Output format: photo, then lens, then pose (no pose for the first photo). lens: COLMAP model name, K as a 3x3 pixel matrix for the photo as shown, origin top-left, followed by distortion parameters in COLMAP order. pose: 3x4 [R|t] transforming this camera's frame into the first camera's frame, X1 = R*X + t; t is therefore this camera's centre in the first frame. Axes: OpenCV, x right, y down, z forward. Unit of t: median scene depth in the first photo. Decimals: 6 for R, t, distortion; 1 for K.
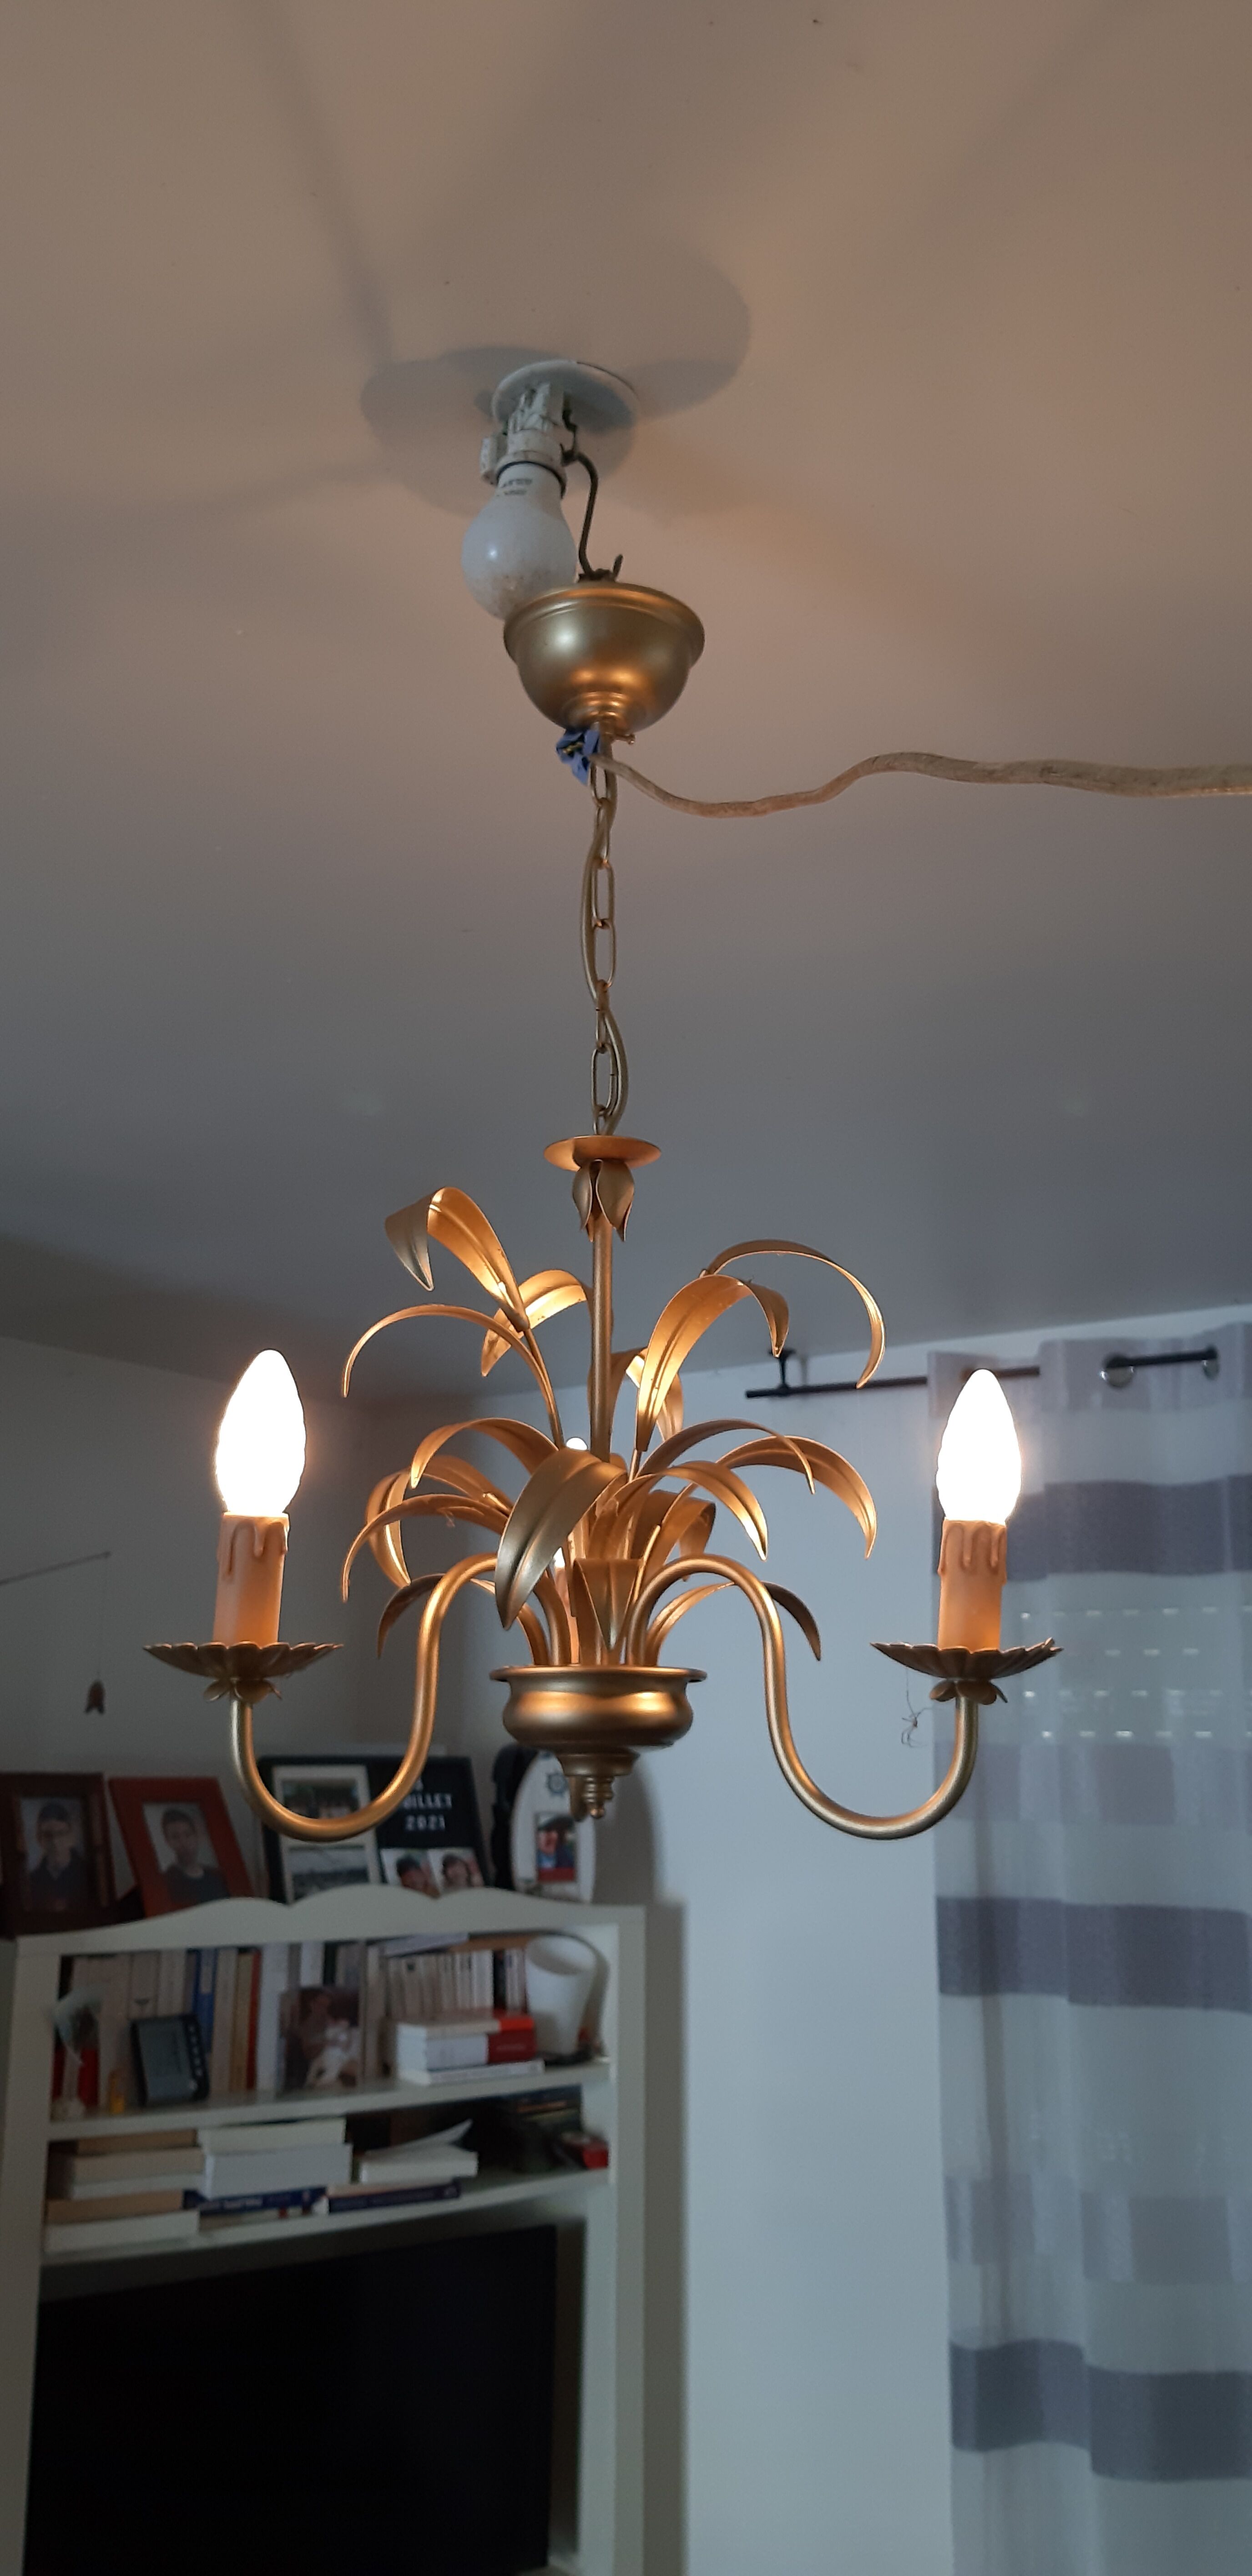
lens RADIAL K [[2117.4, 0, 626.0], [0, 2117.4, 1288.0], [0, 0, 1]] dist [0.069533, -0.007987]
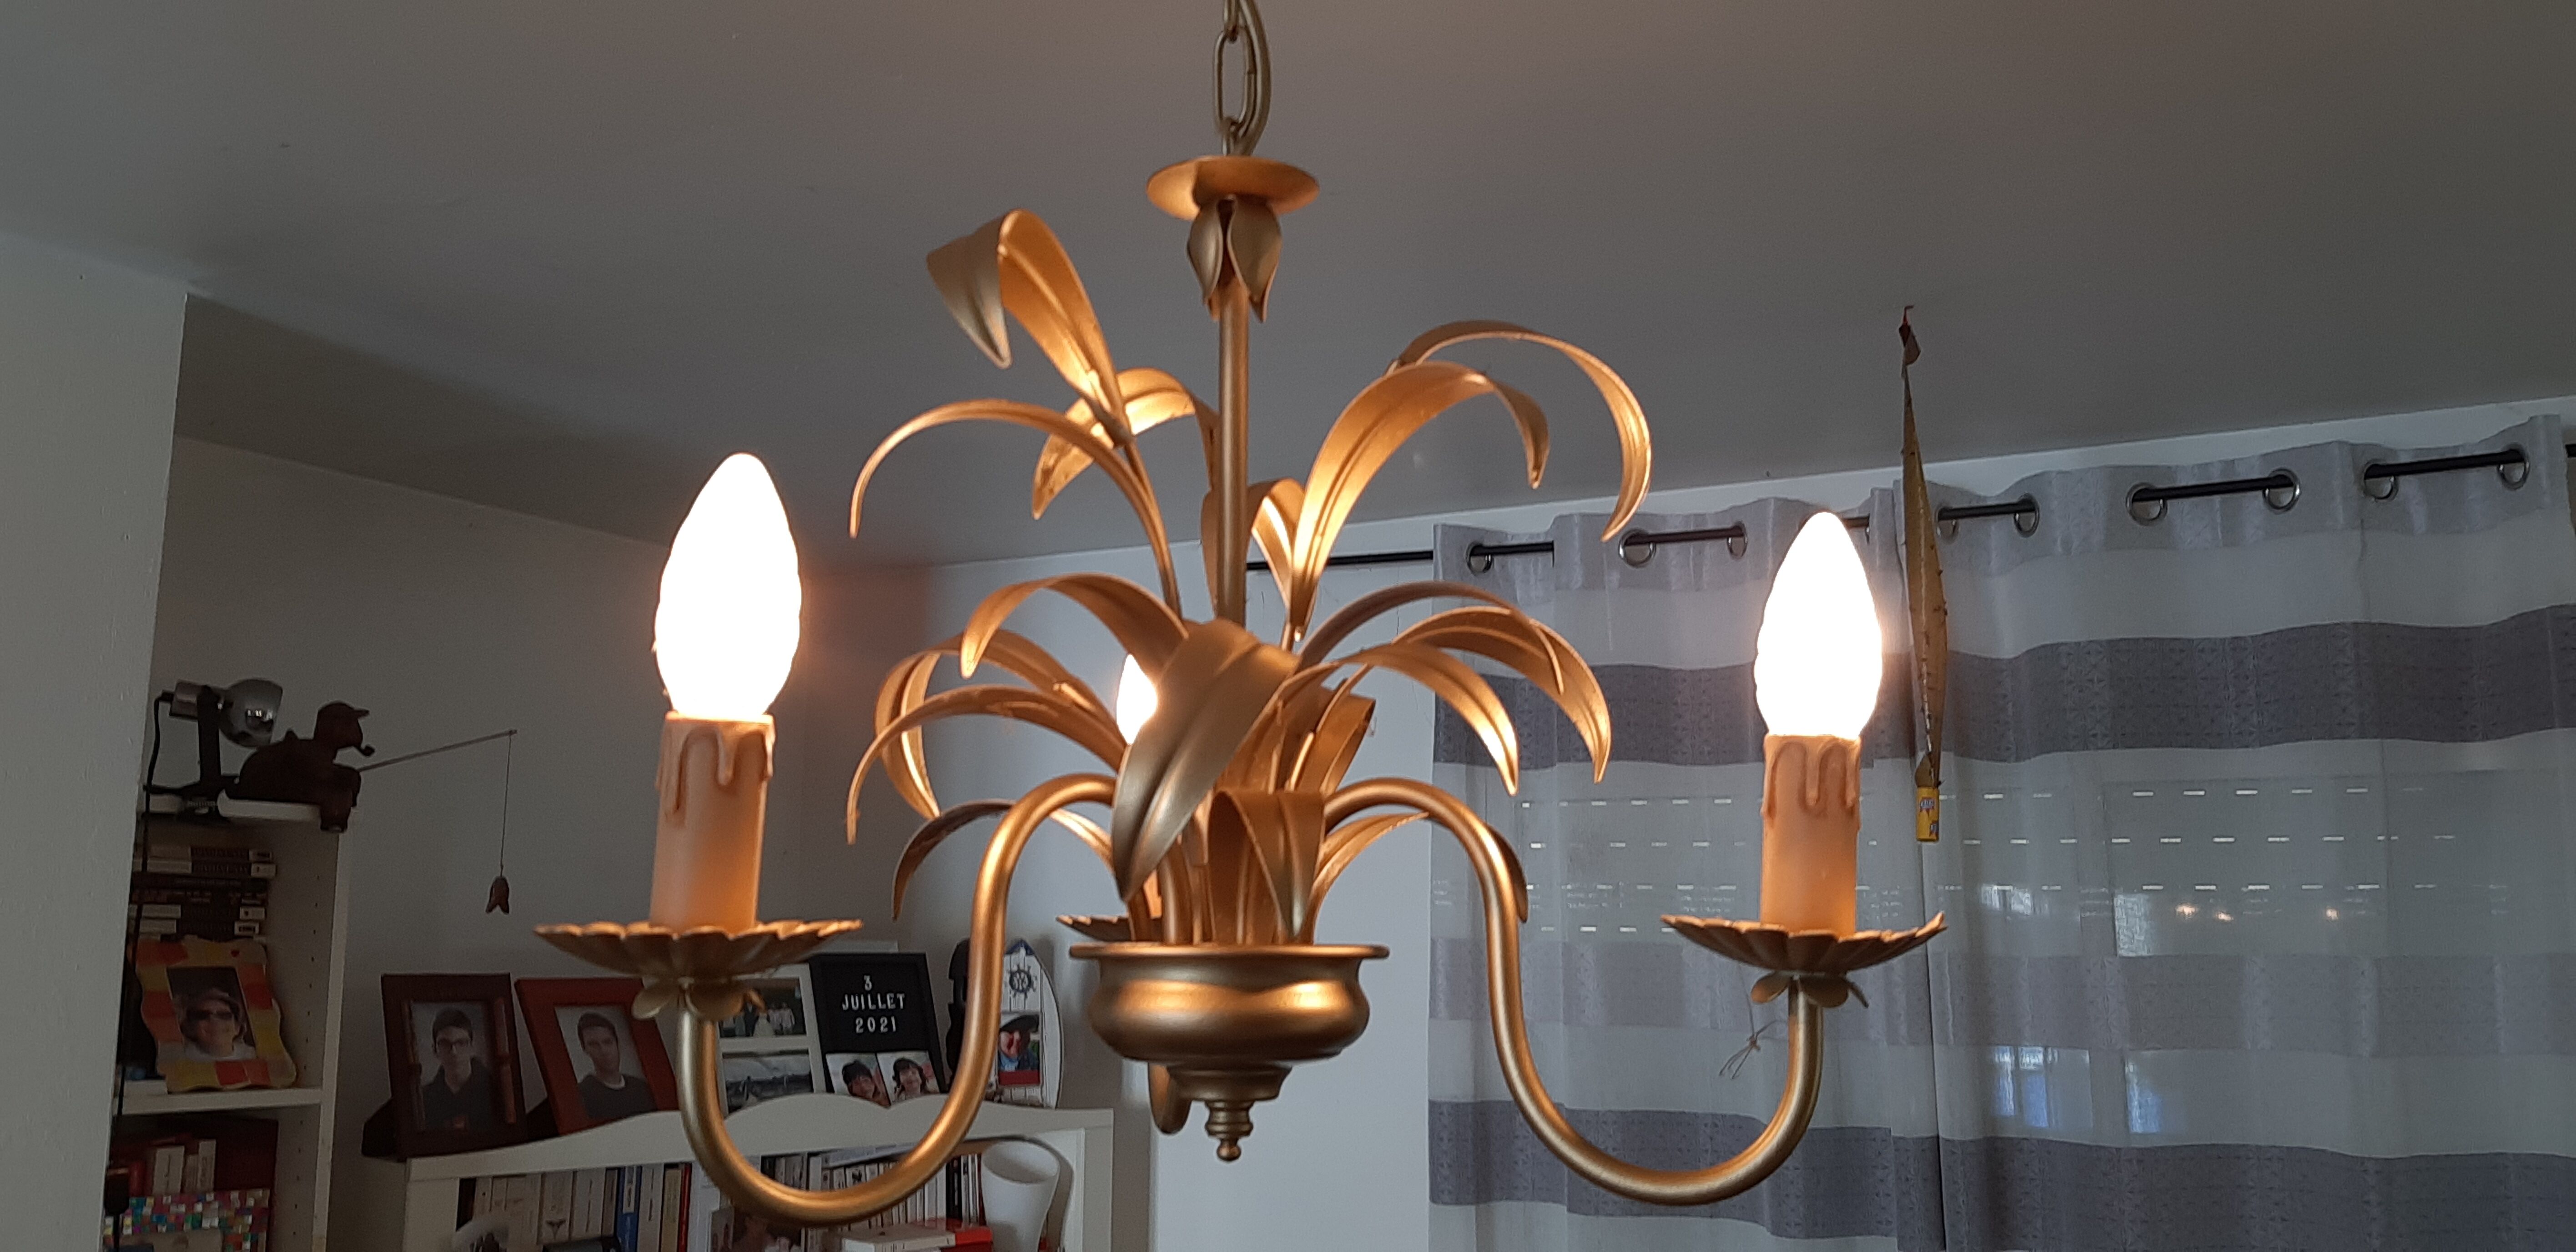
lens RADIAL K [[2117.4, 0, 1288.0], [0, 2117.4, 626.0], [0, 0, 1]] dist [0.069533, -0.007987]
pose [[0.994257, 0.014898, 0.105976, -0.064578], [-0.022914, 0.996933, 0.074833, 0.025186], [-0.104536, -0.076831, 0.991549, 0.312824]]
